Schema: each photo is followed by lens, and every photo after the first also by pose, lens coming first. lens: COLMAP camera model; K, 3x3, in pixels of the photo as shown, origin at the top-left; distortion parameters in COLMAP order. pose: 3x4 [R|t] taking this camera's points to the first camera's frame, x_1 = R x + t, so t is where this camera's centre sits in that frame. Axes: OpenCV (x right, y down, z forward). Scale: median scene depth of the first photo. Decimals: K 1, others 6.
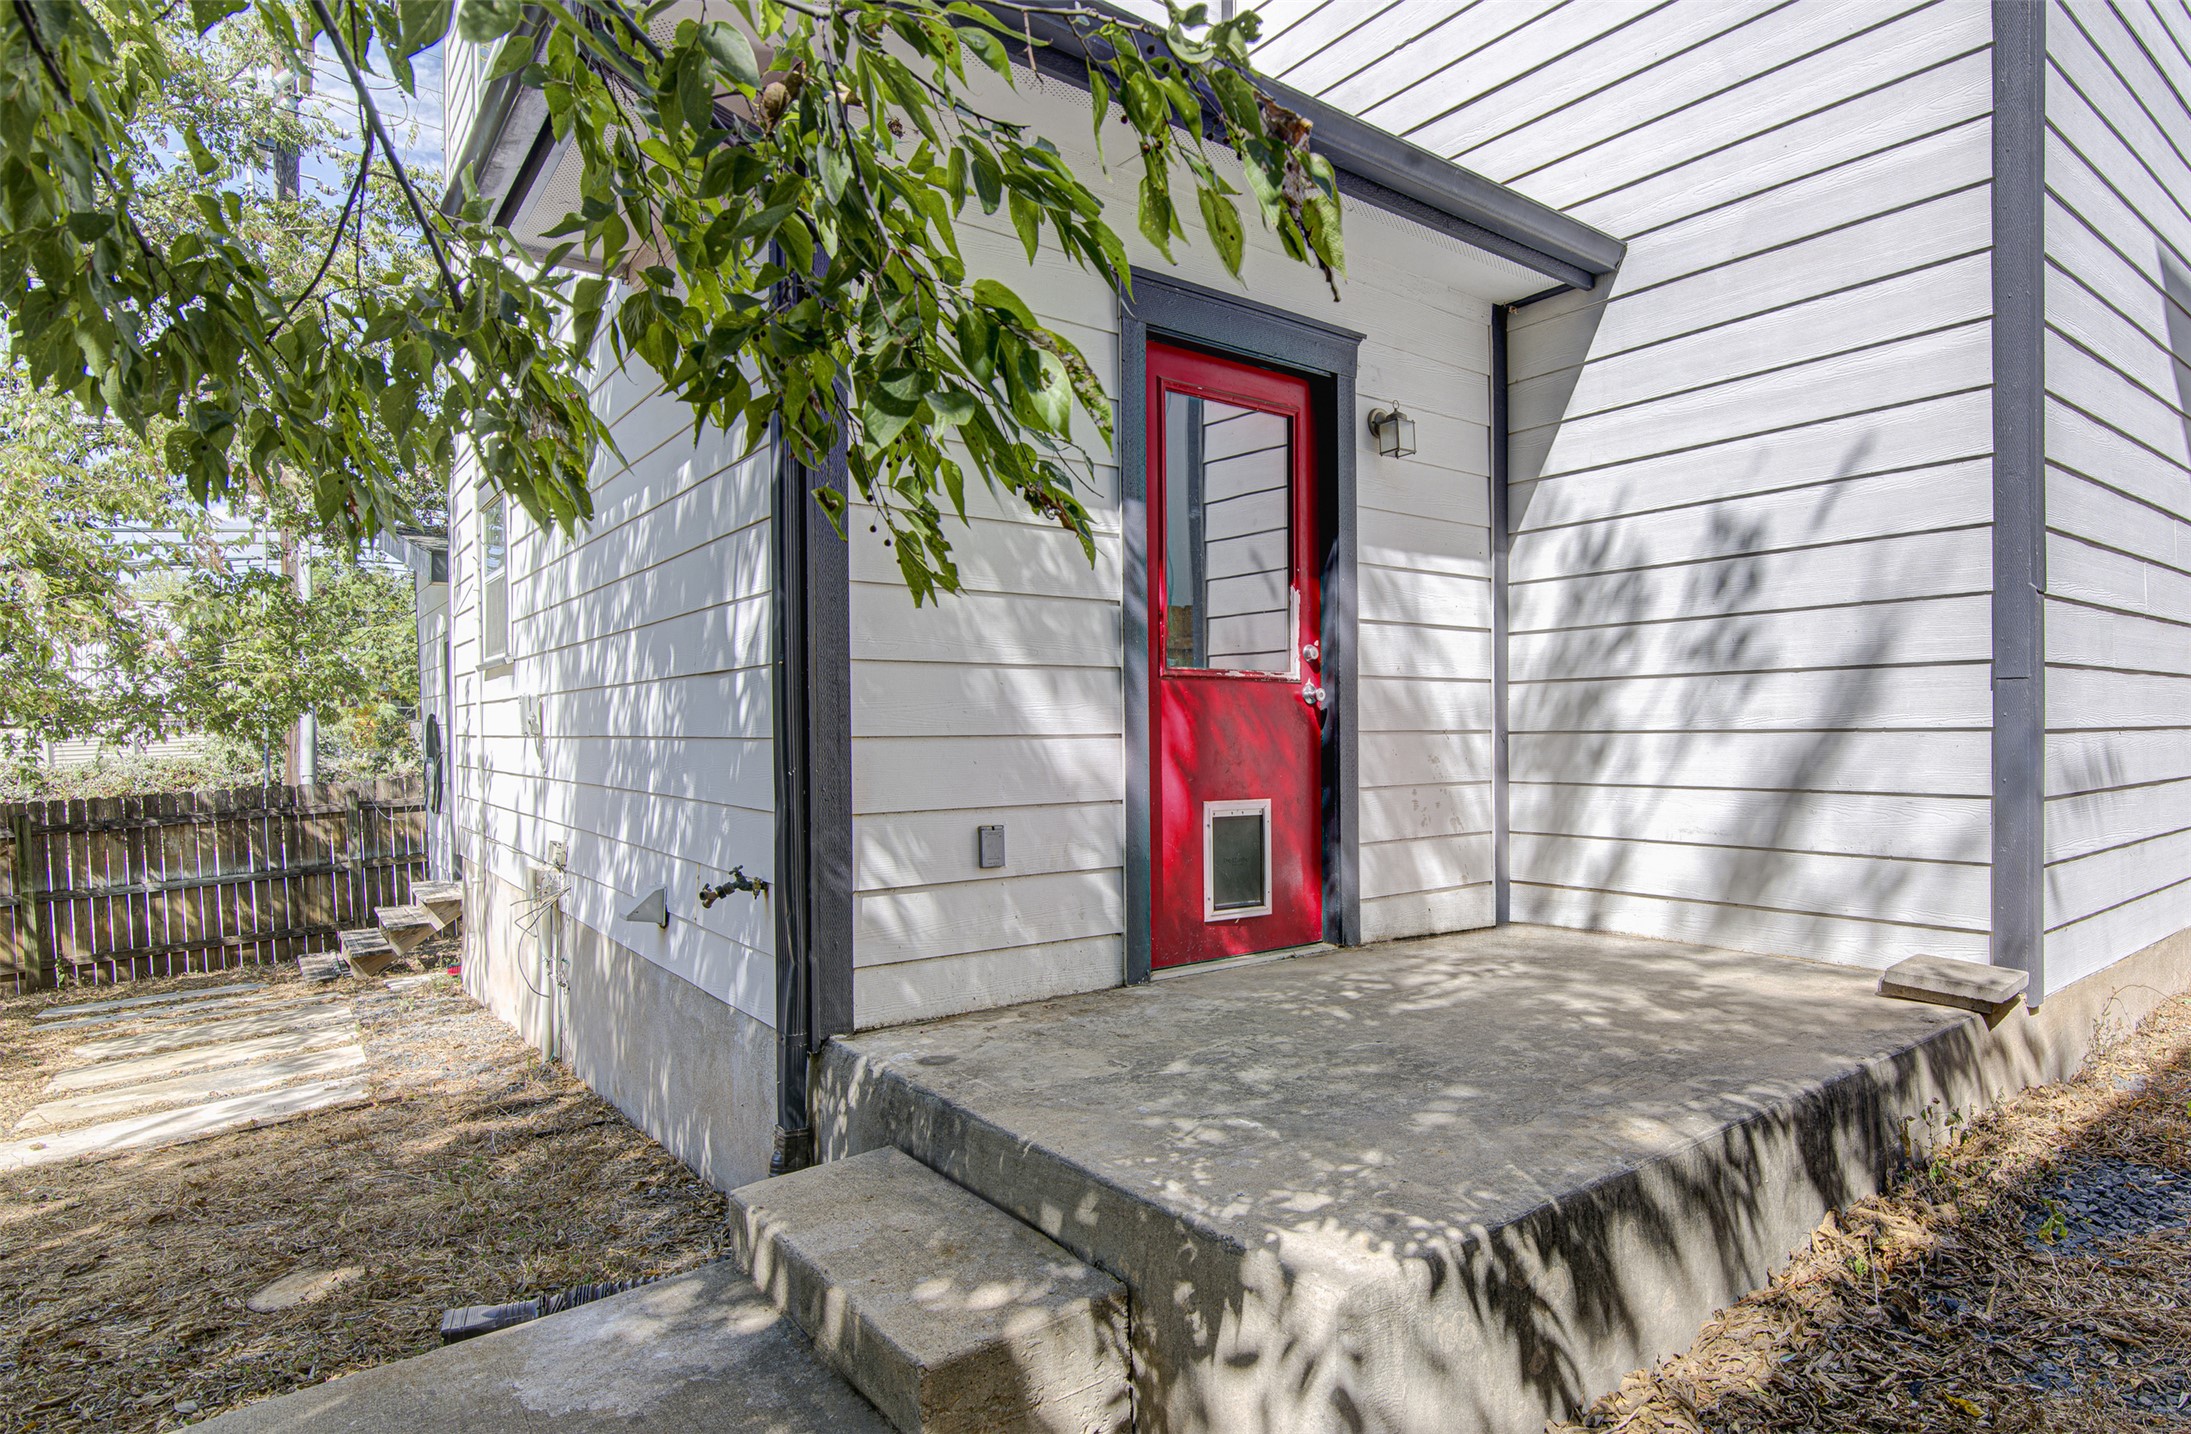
lens RADIAL K [[1336.6, 0, 1099.5], [0, 1336.6, 731.3], [0, 0, 1]] dist [-0.004513, -0.000861]
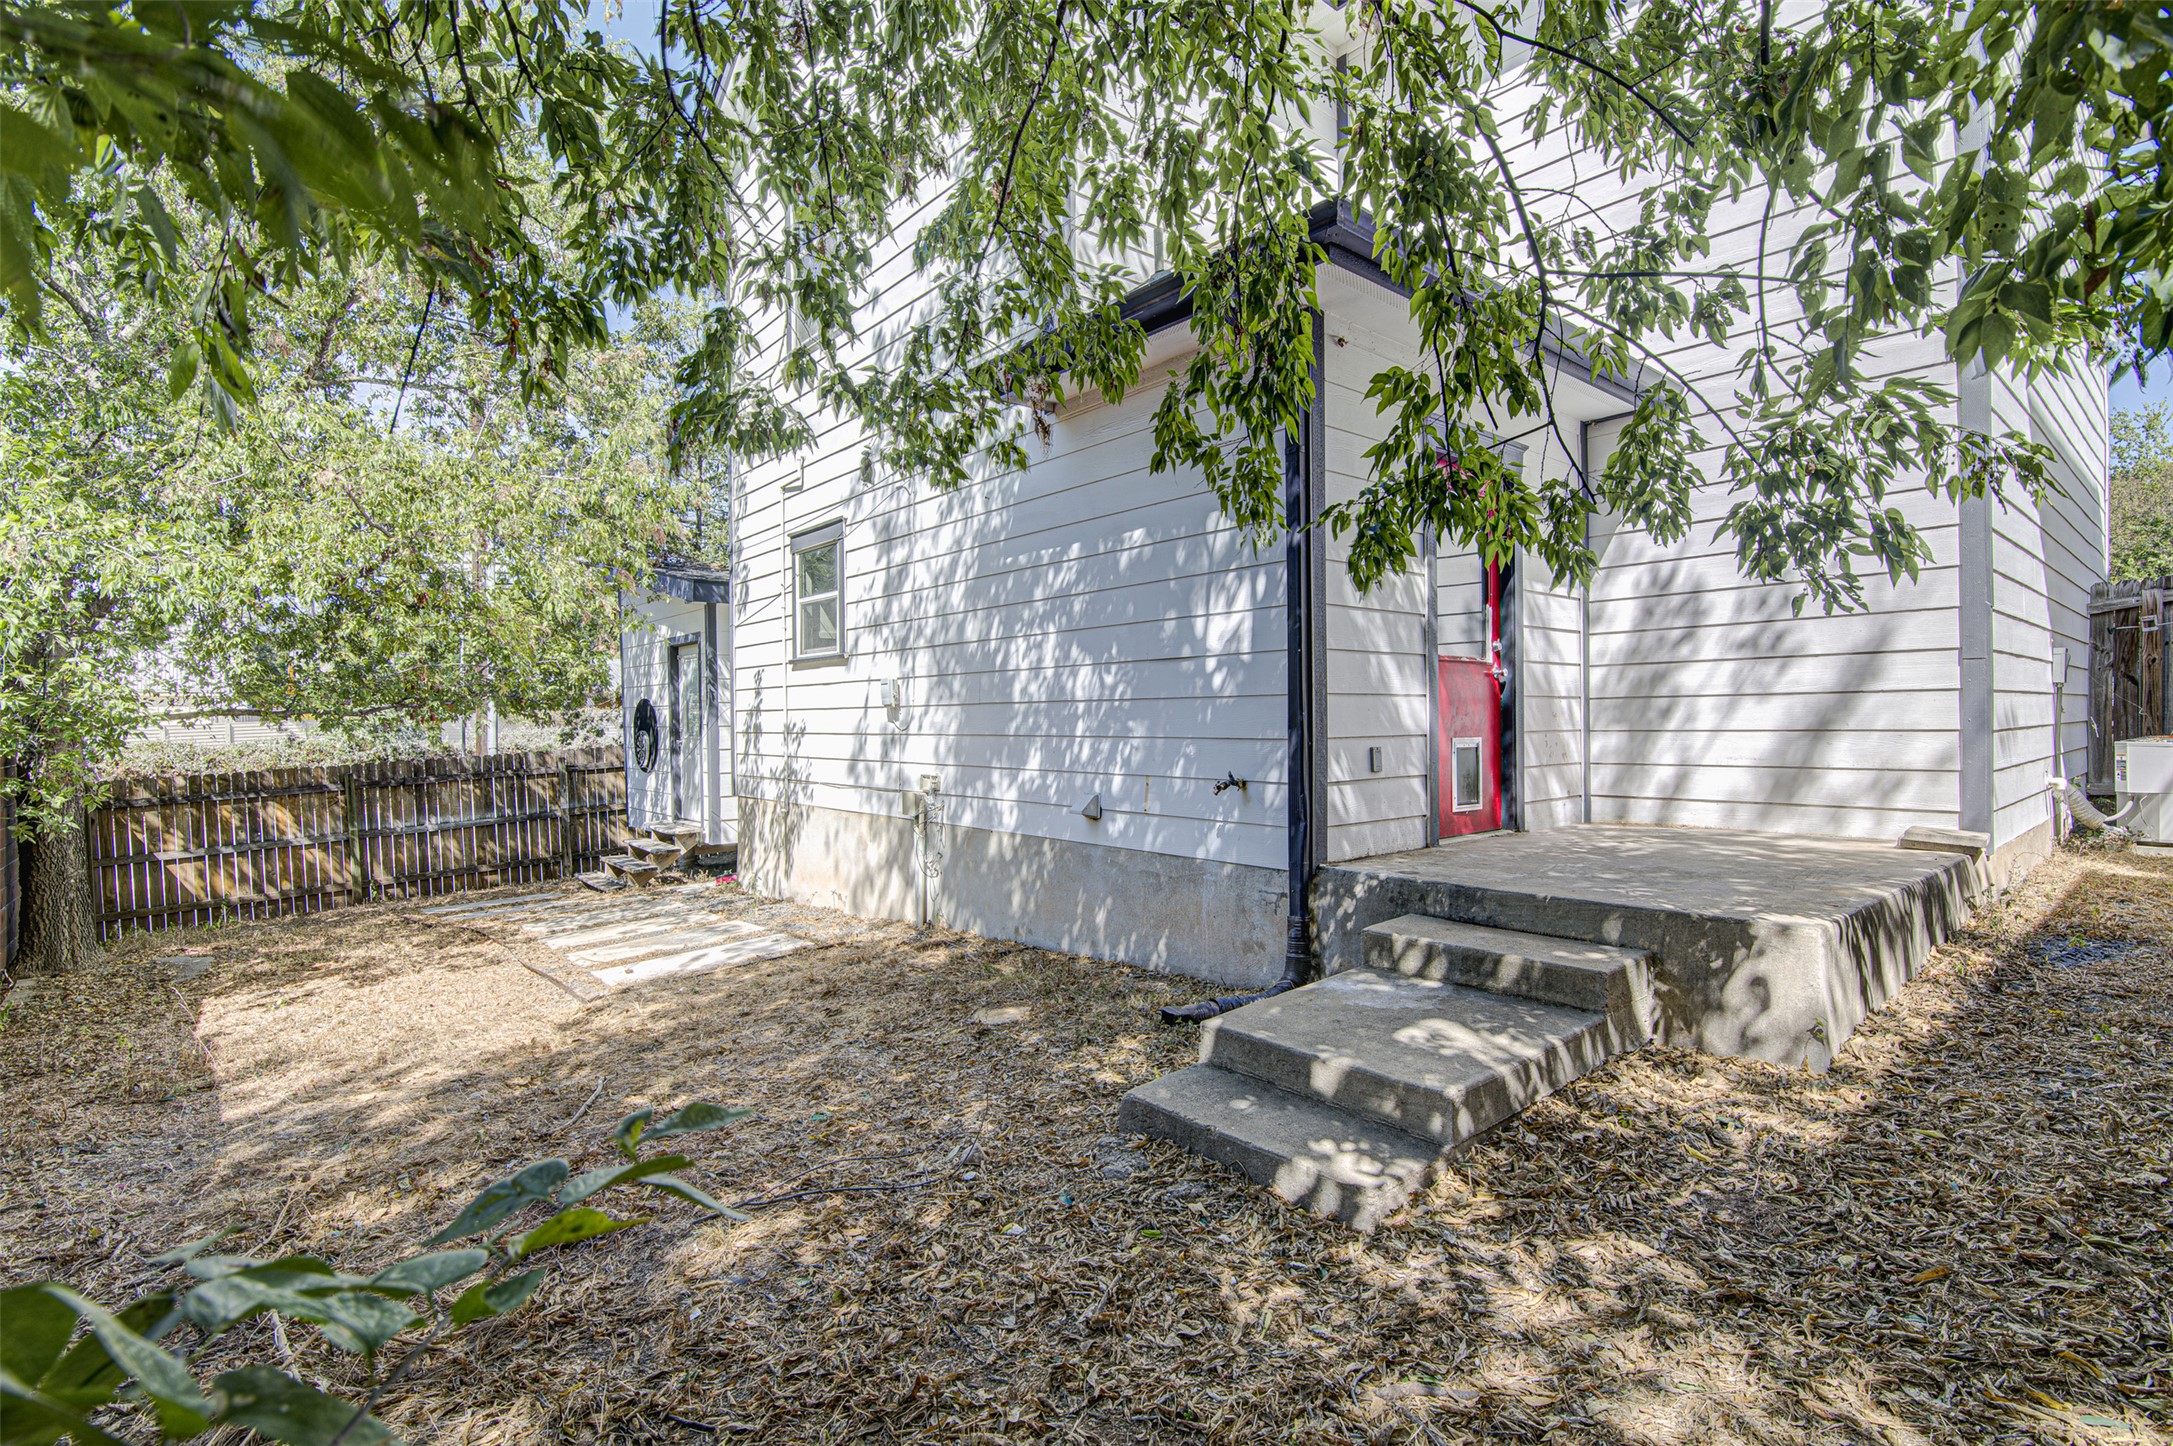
lens RADIAL K [[1024.4, 0, 1081.5], [0, 1024.4, 709.5], [0, 0, 1]] dist [-0.013759, 0.000033]
pose [[0.999918, -0.002918, -0.012457, -0.301749], [0.002869, 0.999988, -0.003921, 0.018284], [0.012469, 0.003885, 0.999915, -0.202060]]
